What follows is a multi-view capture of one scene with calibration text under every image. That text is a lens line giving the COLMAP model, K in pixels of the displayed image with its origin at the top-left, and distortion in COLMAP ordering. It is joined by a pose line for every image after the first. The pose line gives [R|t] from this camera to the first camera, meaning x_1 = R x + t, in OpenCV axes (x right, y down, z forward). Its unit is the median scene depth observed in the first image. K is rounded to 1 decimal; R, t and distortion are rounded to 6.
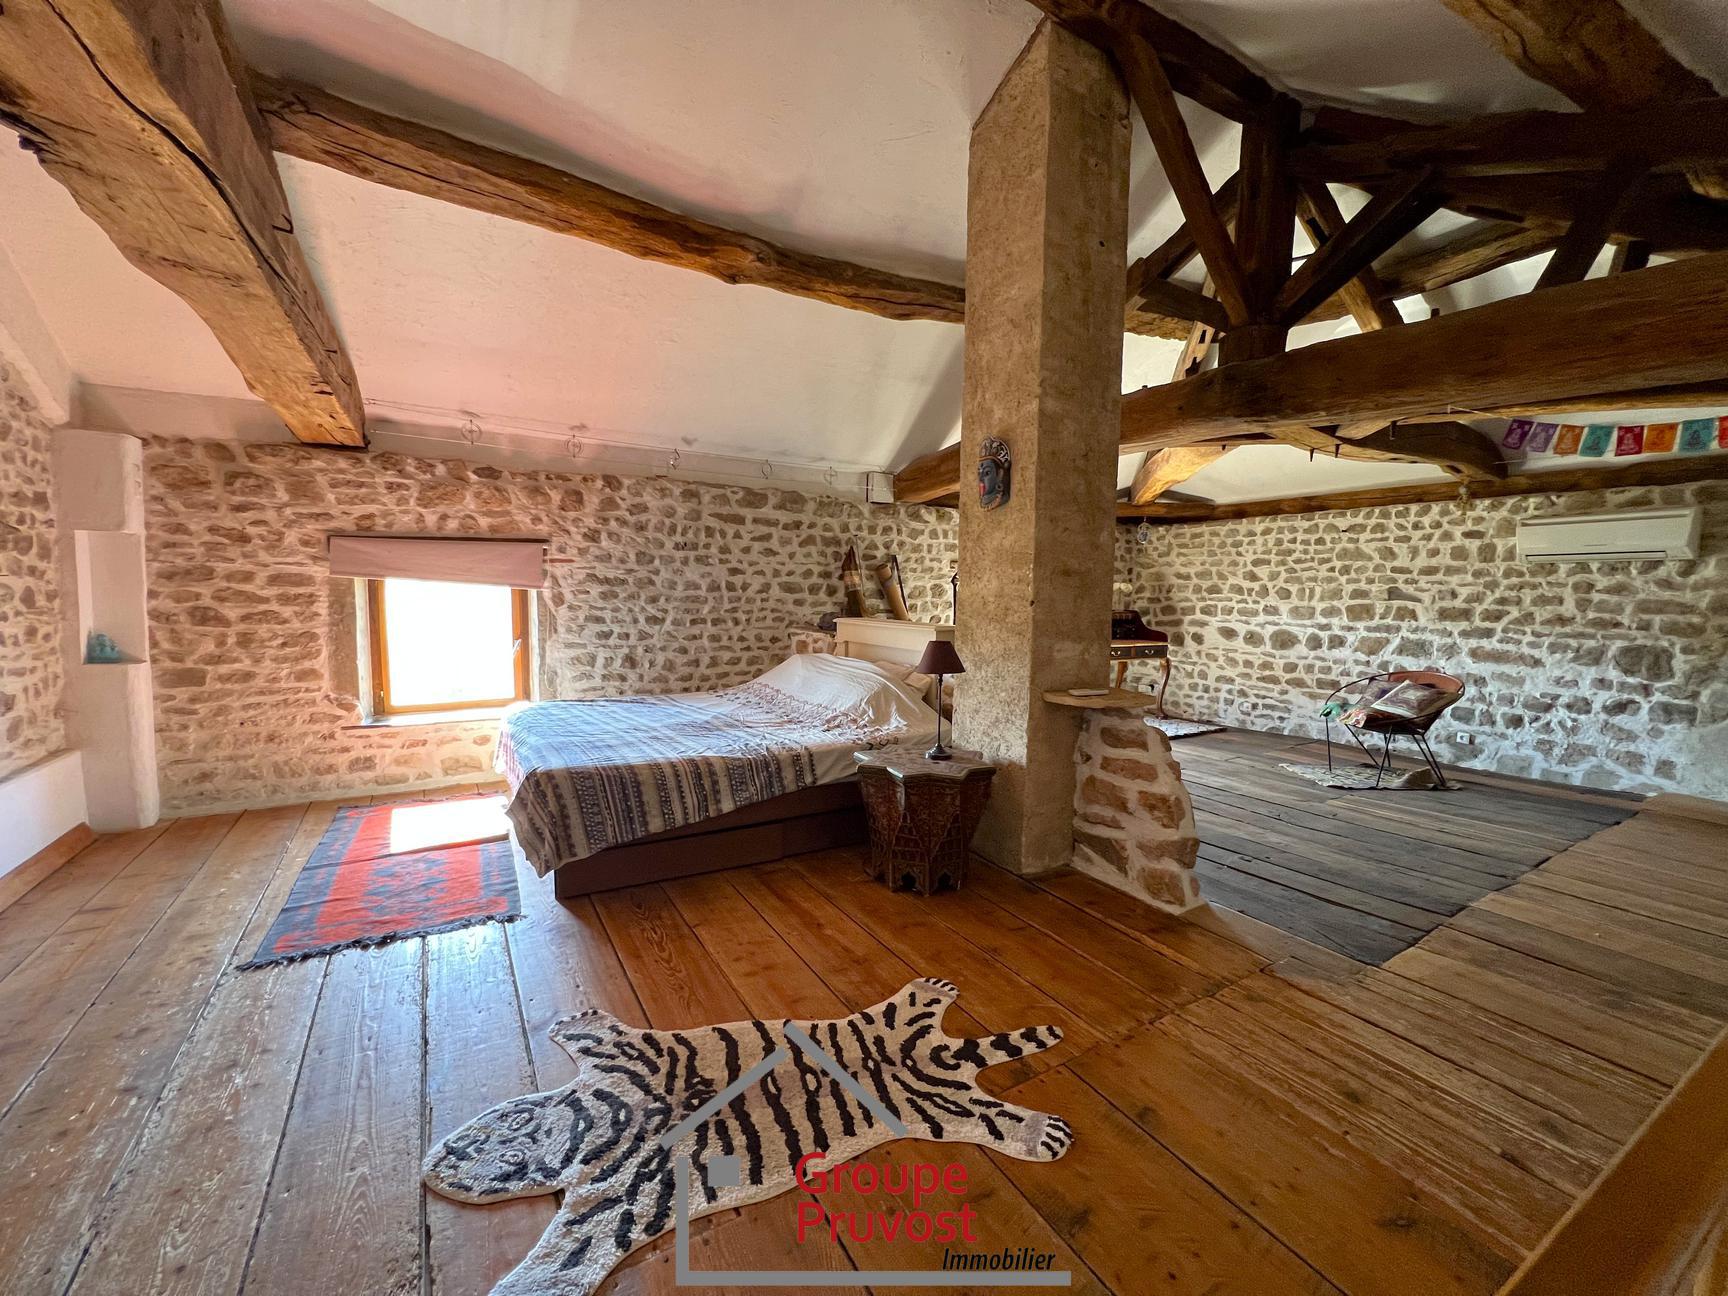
lens RADIAL K [[704.0, 0, 868.6], [0, 704.0, 653.2], [0, 0, 1]] dist [-0.006875, 0.000360]
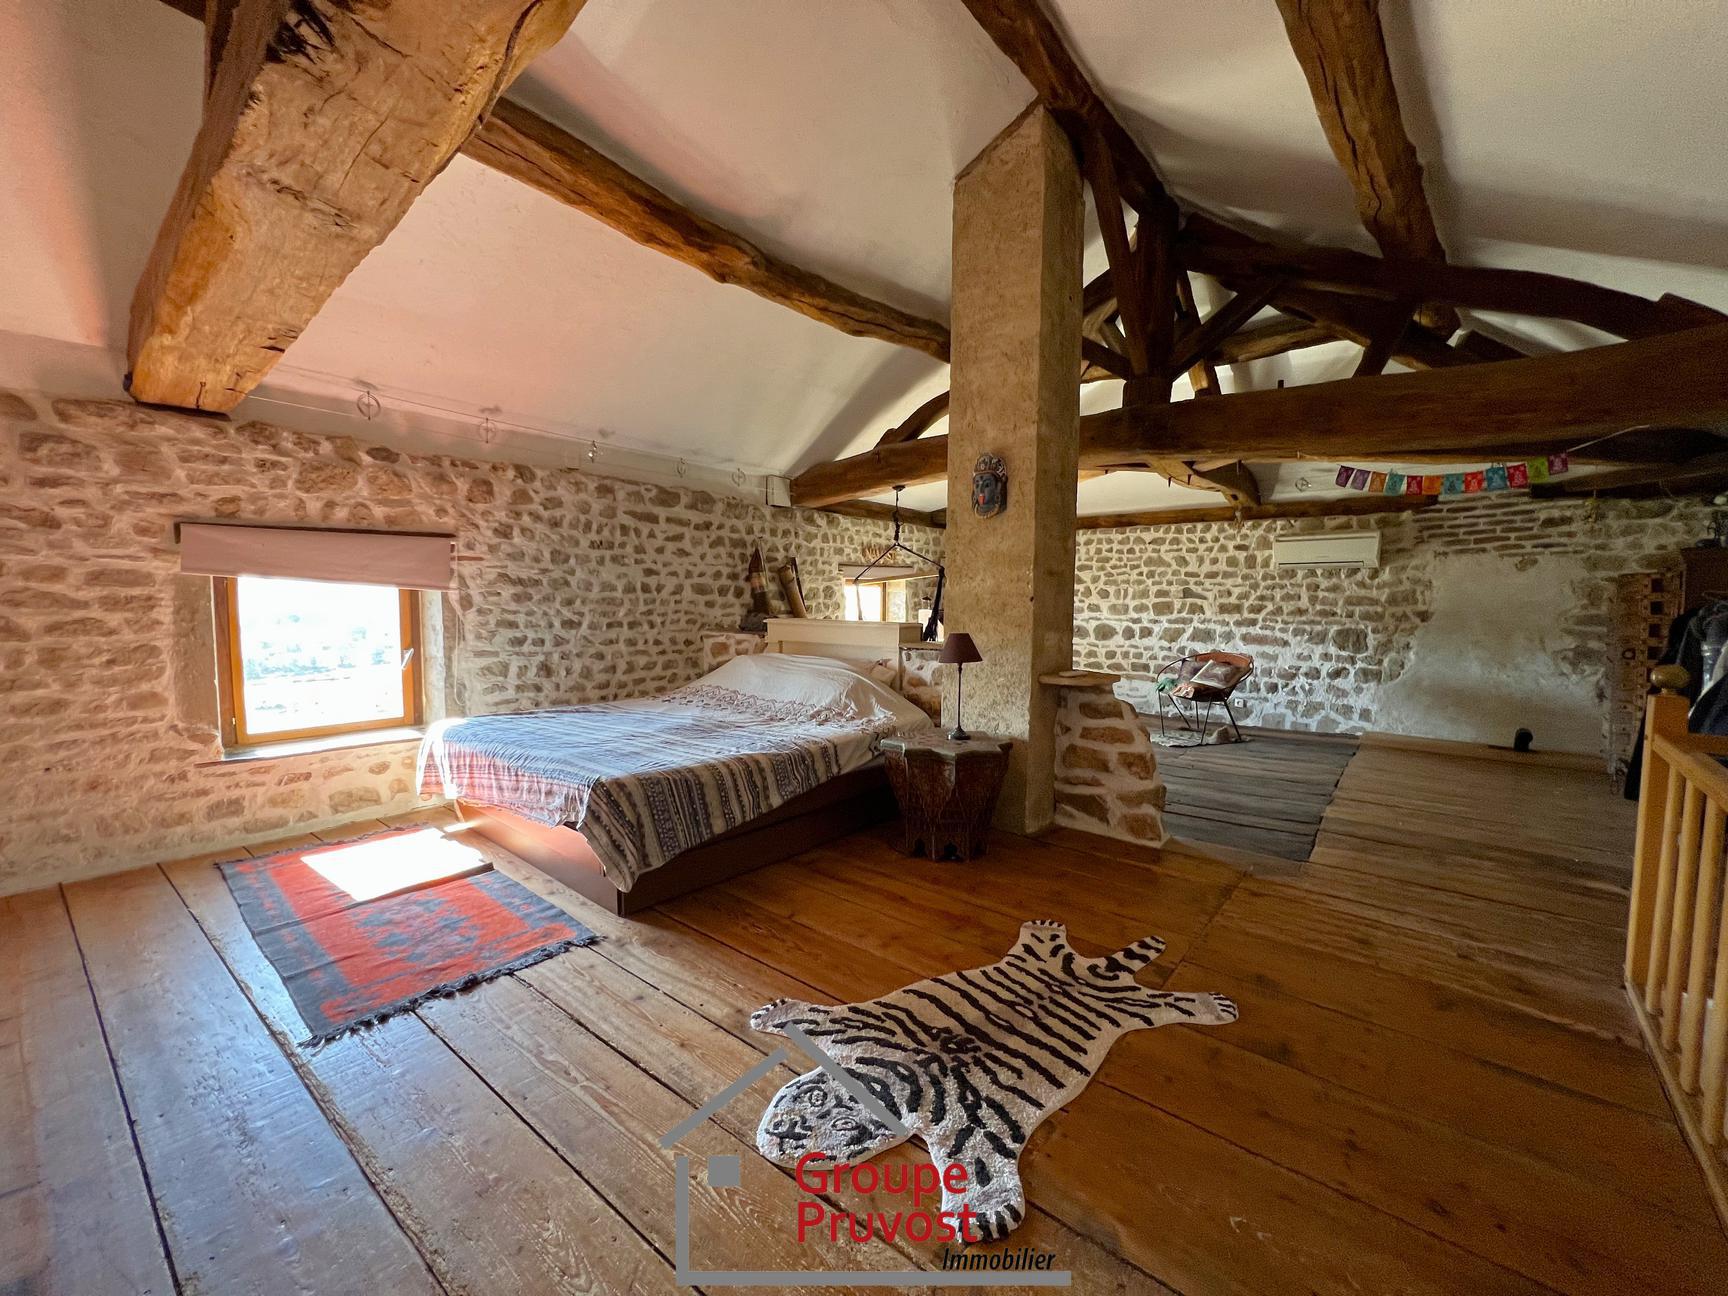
lens RADIAL K [[704.0, 0, 868.6], [0, 704.0, 653.2], [0, 0, 1]] dist [-0.006875, 0.000360]
pose [[0.940461, -0.032303, 0.338363, -0.291334], [0.035001, 0.999386, -0.001873, 0.007730], [-0.338095, 0.013604, 0.941014, -0.001509]]
